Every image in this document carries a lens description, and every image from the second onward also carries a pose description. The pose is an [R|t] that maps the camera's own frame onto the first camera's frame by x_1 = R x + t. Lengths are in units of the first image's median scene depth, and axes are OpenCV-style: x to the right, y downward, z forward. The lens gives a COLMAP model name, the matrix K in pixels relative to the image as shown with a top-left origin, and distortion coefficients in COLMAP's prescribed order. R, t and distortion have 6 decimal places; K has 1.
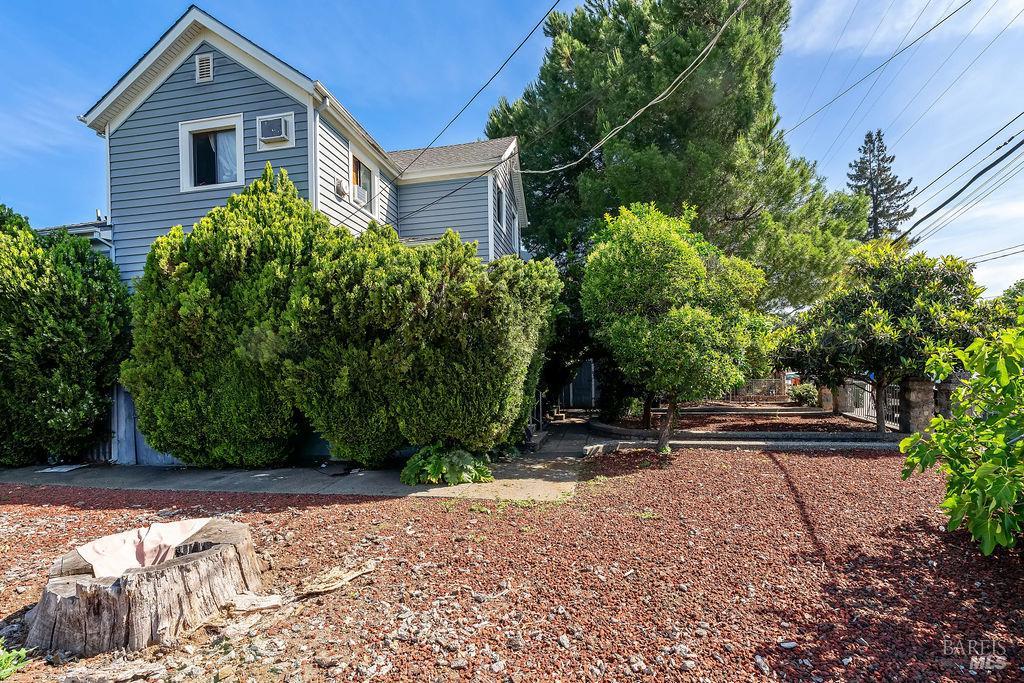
lens RADIAL K [[470.0, 0, 557.2], [0, 470.0, 379.5], [0, 0, 1]] dist [-0.013826, 0.004029]
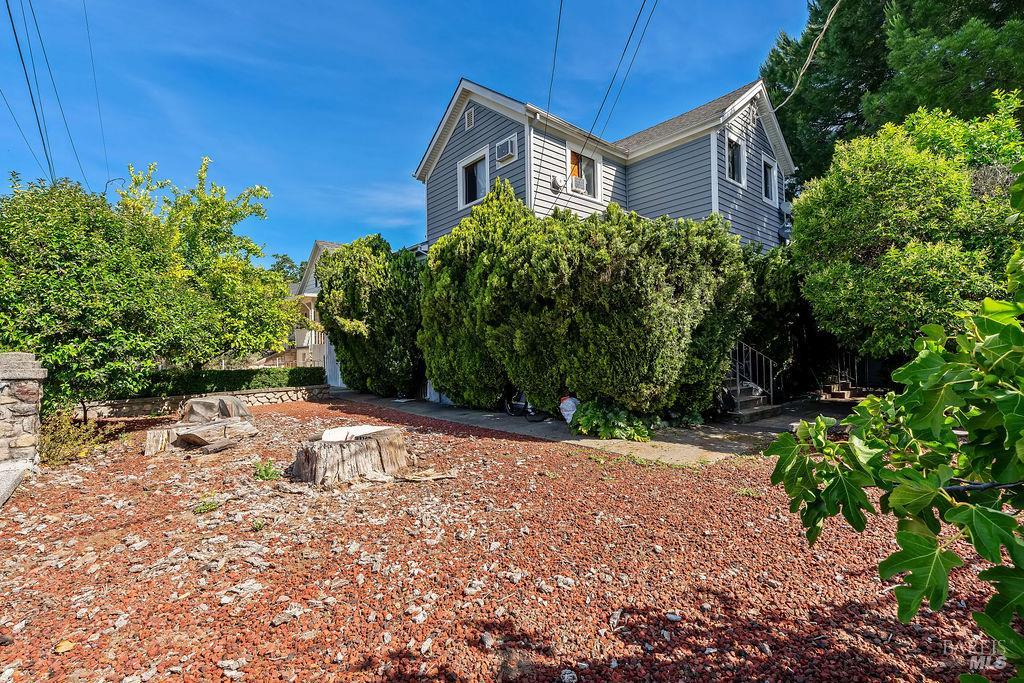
lens RADIAL K [[470.0, 0, 519.9], [0, 470.0, 342.4], [0, 0, 1]] dist [-0.013826, 0.004029]
pose [[0.767317, -0.002893, -0.641262, 0.303646], [-0.010190, 0.999809, -0.016703, 0.022535], [0.641187, 0.019351, 0.767141, 0.043904]]
